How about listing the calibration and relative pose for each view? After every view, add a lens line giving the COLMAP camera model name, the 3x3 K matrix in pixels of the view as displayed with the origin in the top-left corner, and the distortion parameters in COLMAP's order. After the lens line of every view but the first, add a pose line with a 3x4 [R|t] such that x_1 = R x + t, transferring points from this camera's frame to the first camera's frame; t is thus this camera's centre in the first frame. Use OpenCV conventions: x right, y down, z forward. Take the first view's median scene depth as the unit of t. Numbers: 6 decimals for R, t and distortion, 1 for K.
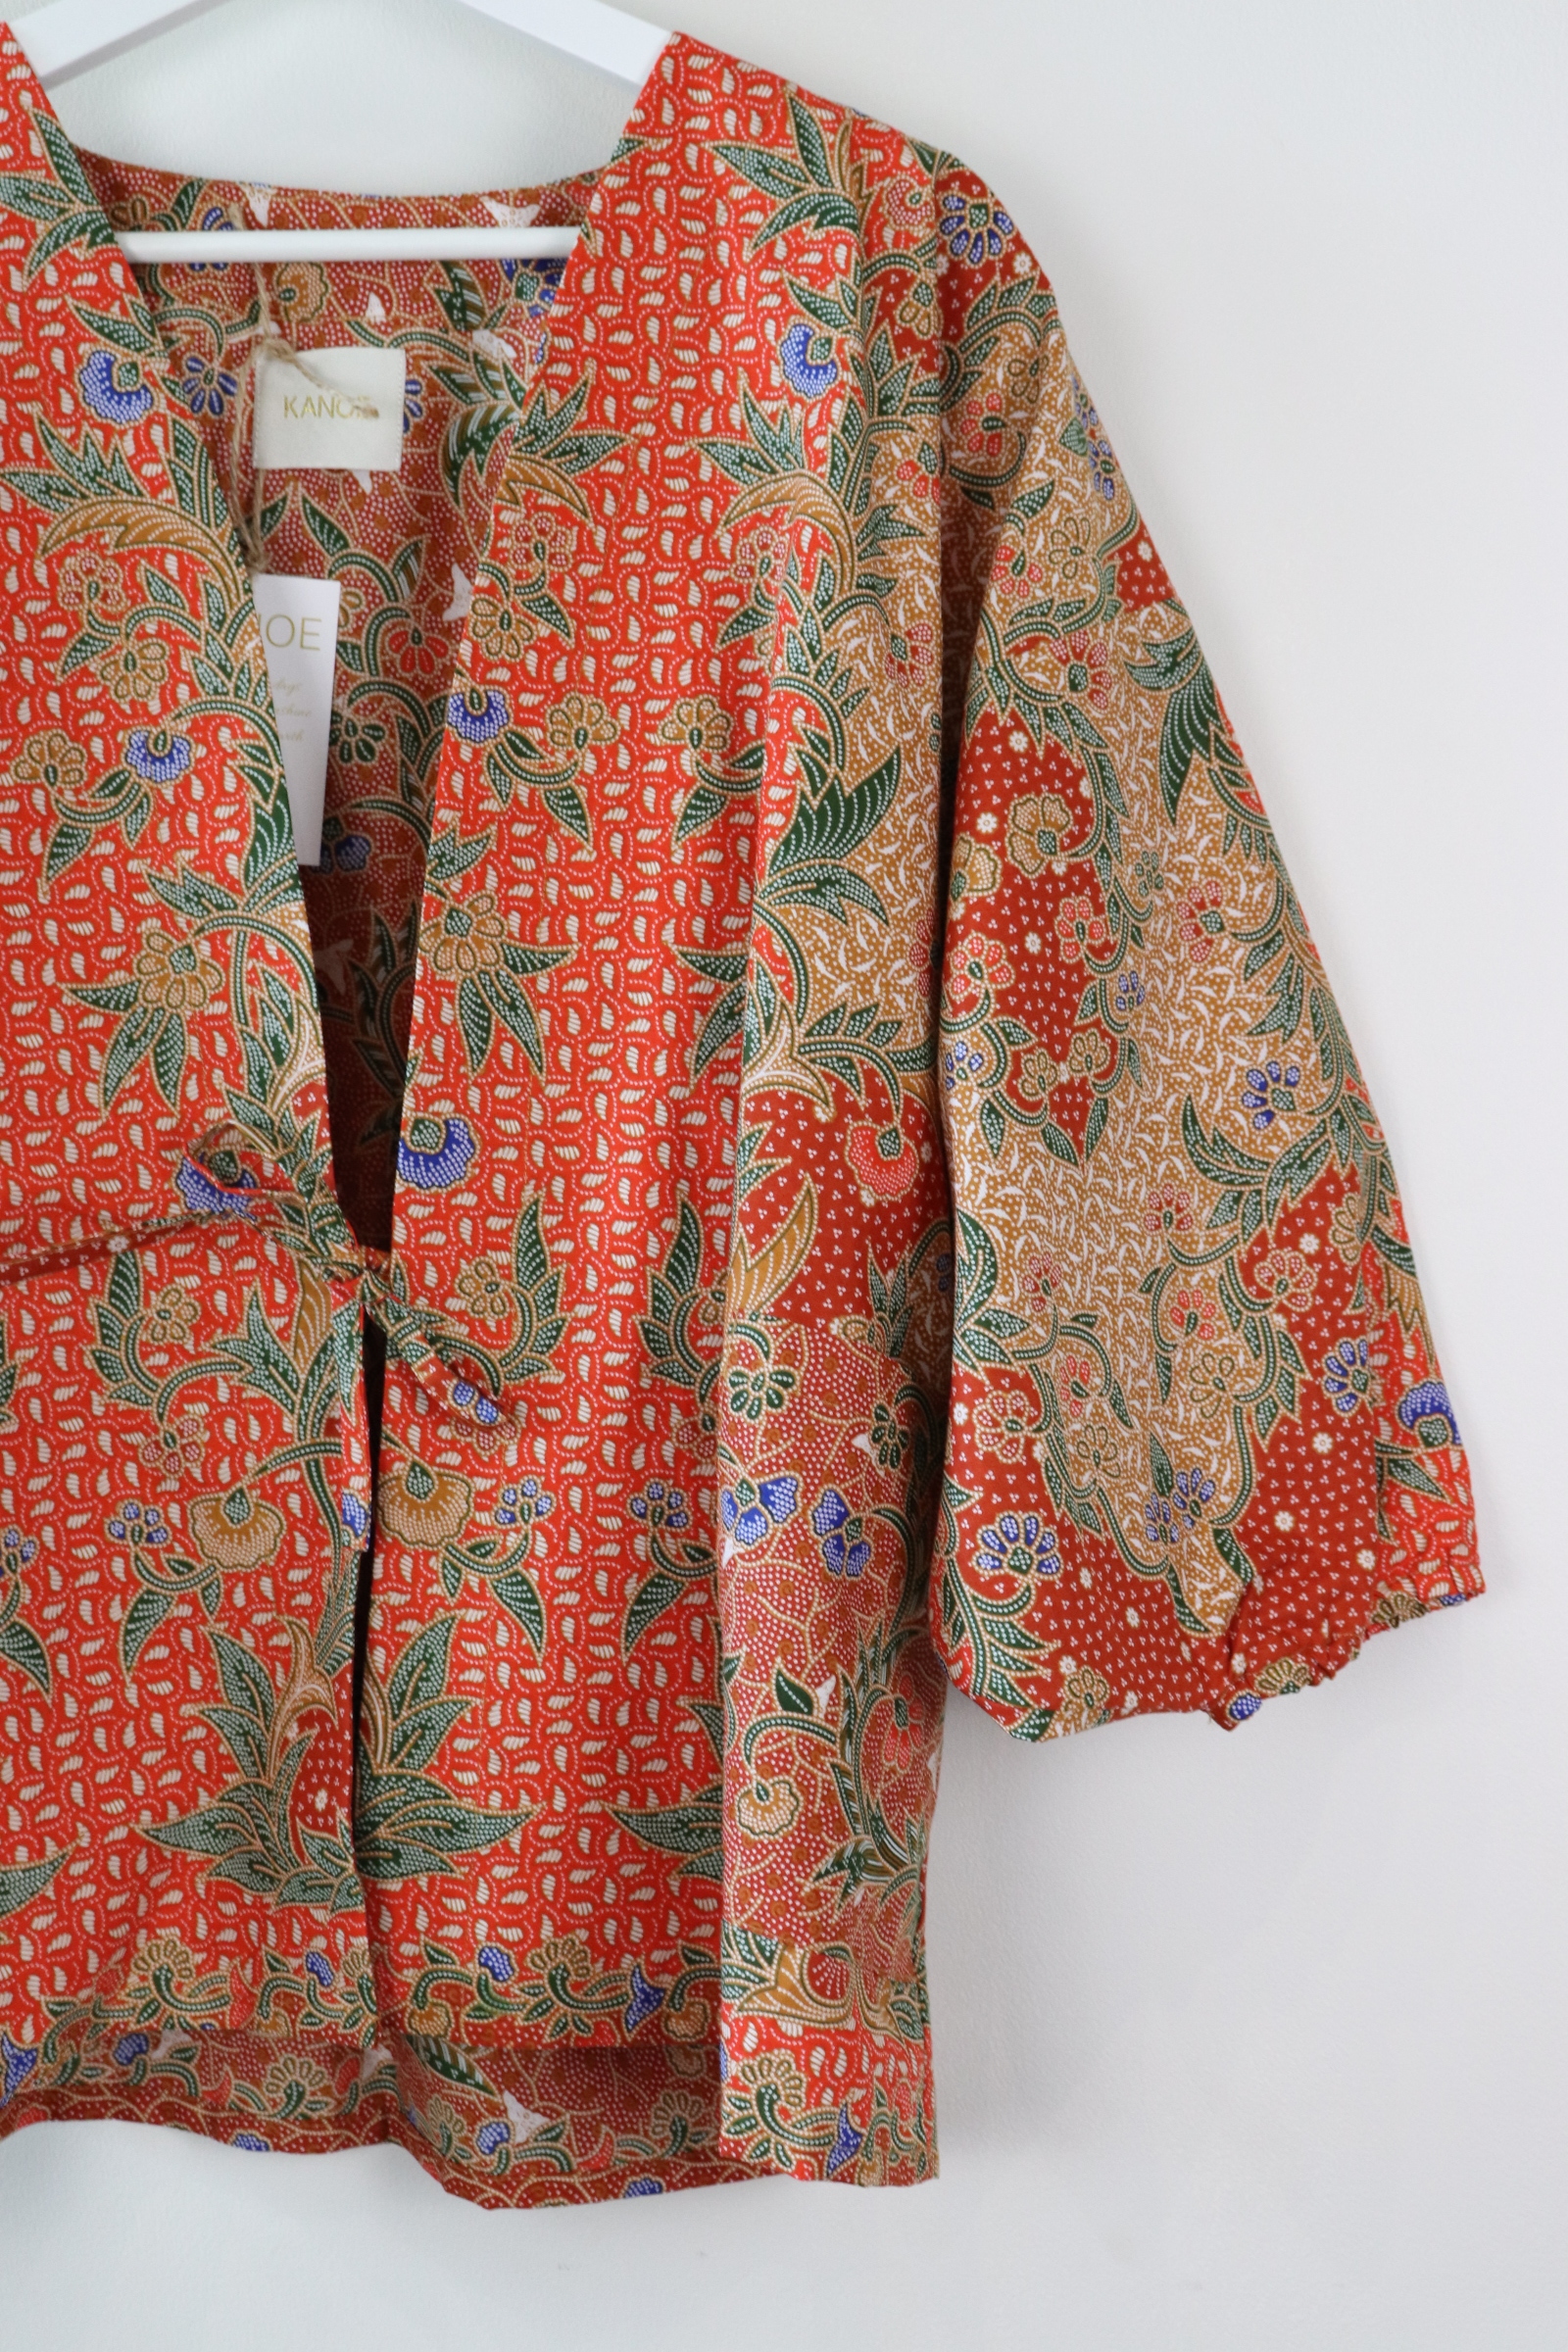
lens RADIAL K [[3544.1, 0, 759.3], [0, 3544.1, 1157.9], [0, 0, 1]] dist [0.010059, 0.000000]
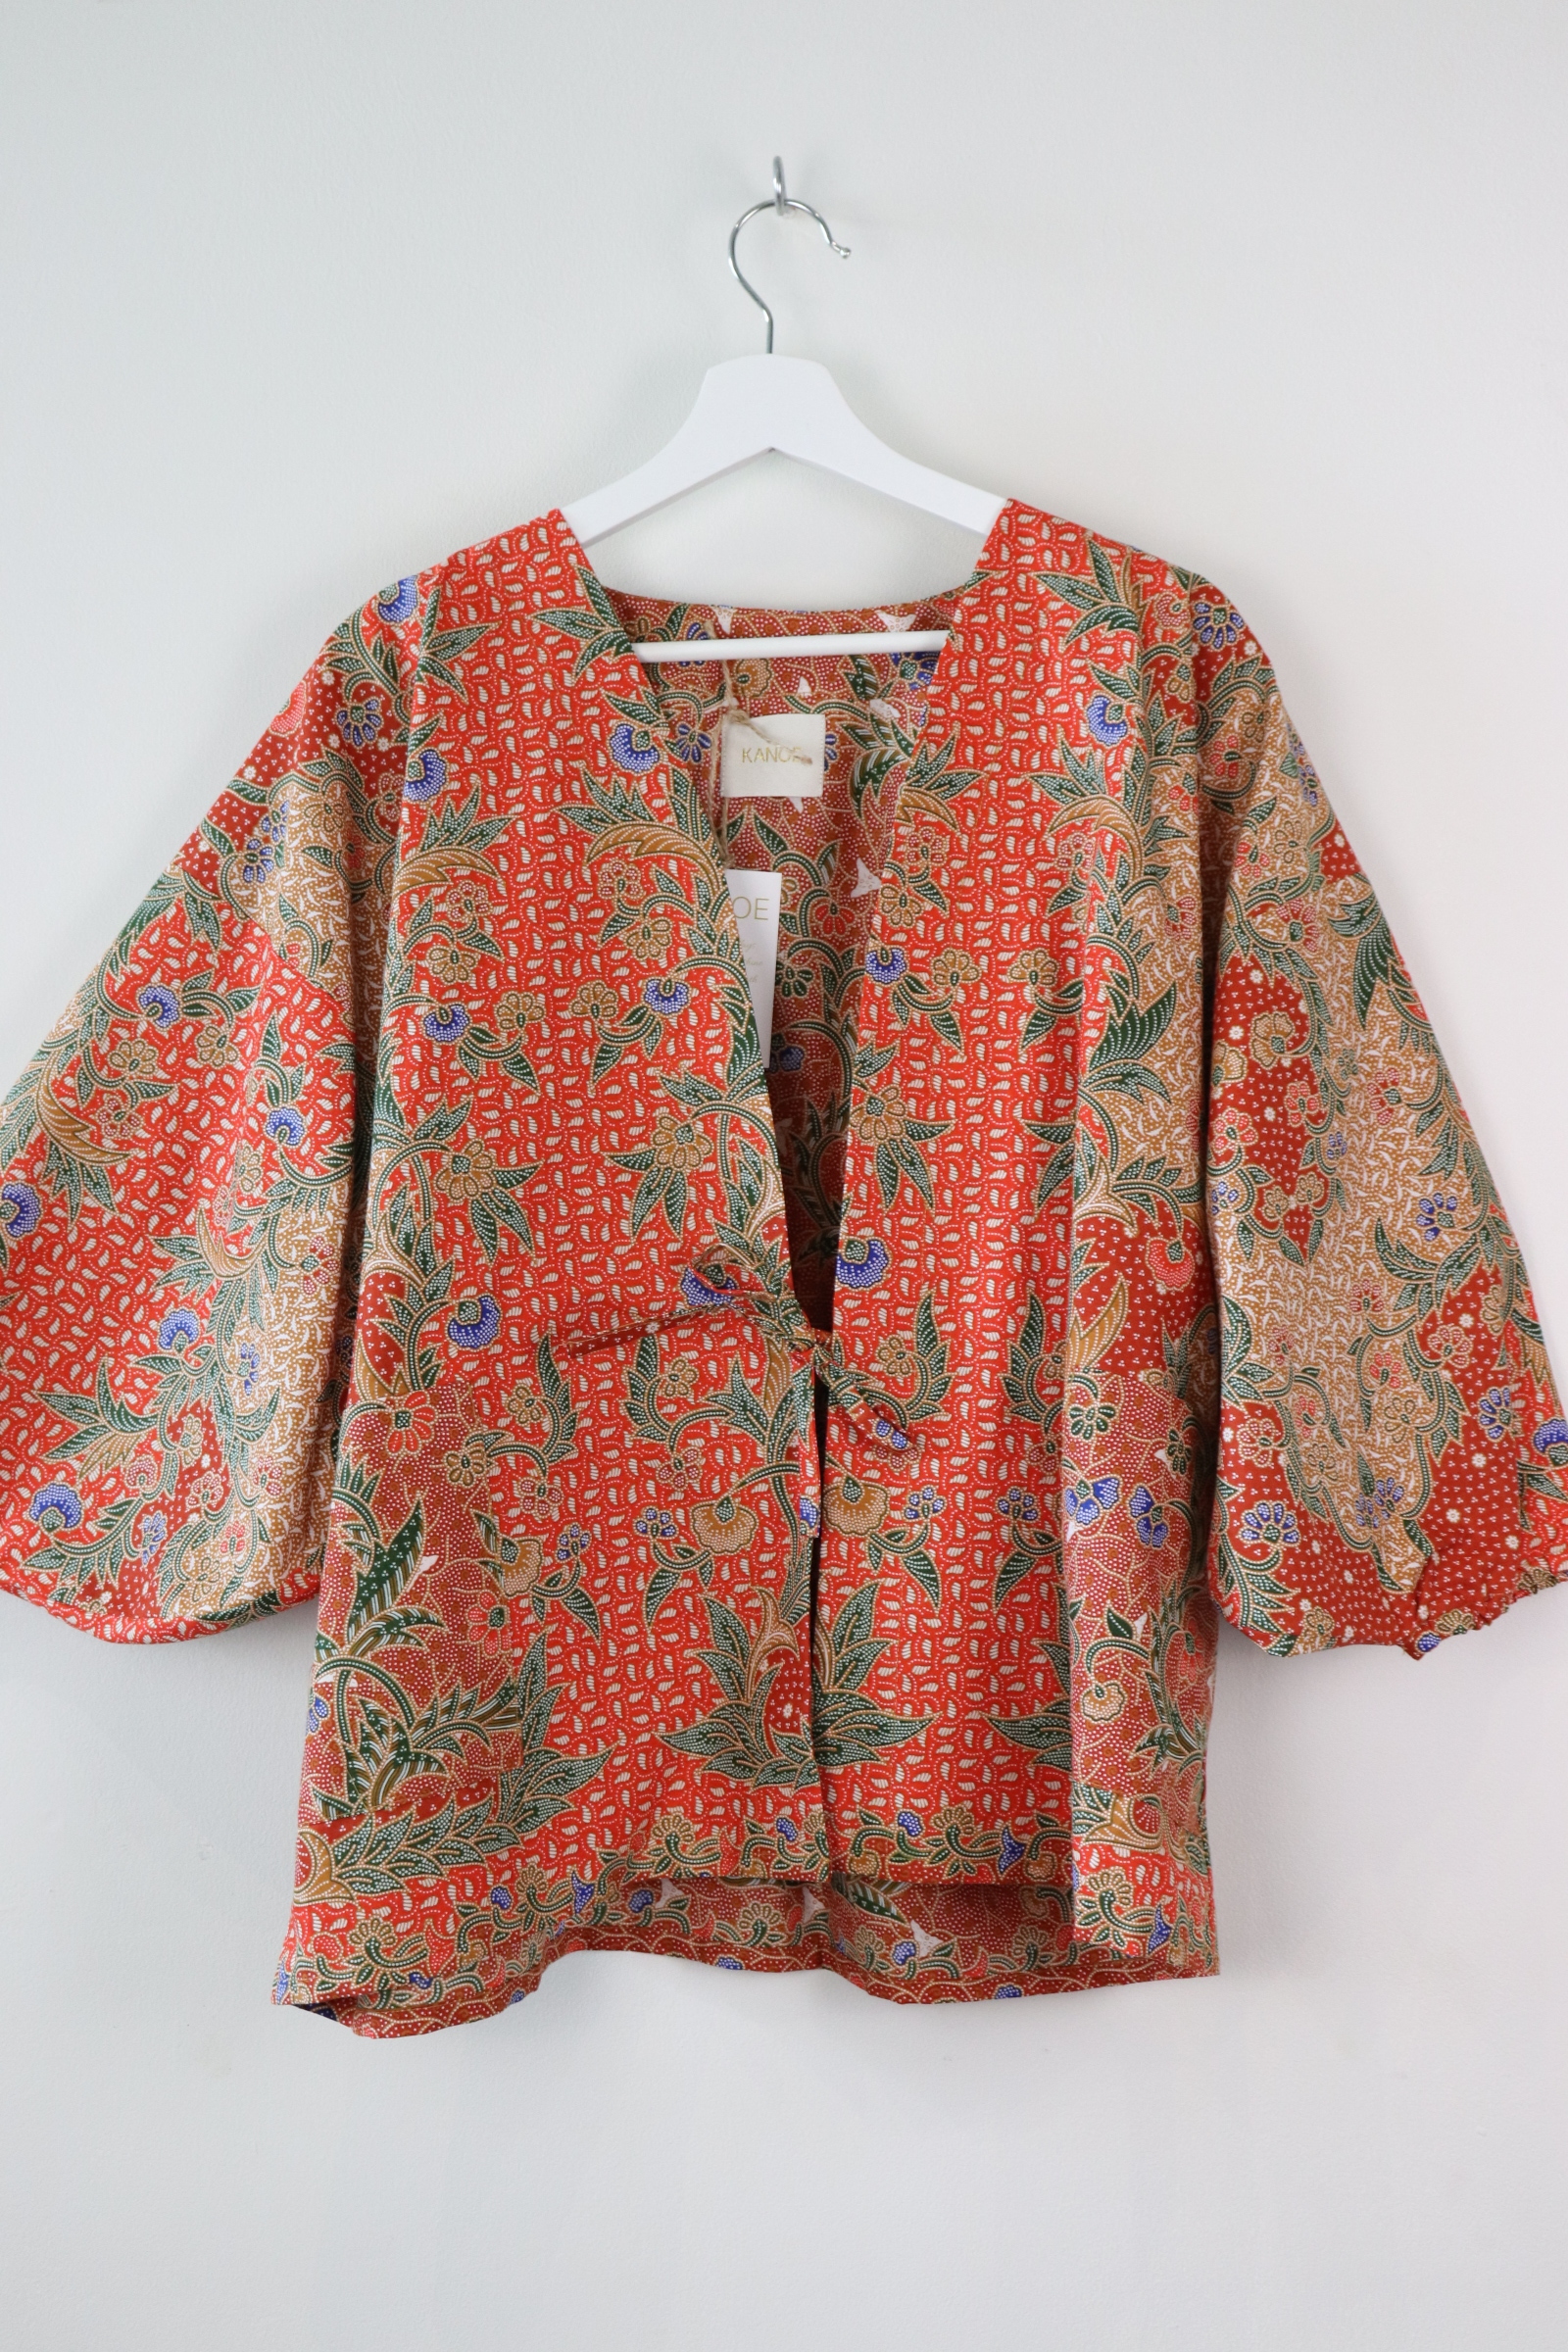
lens RADIAL K [[3128.7, 0, 788.1], [0, 3128.7, 1134.8], [0, 0, 1]] dist [-0.006927, 0.000000]
pose [[0.997923, -0.016351, -0.062301, -0.038939], [0.013176, 0.998610, -0.051040, 0.010632], [0.063049, 0.050113, 0.996751, -0.285329]]
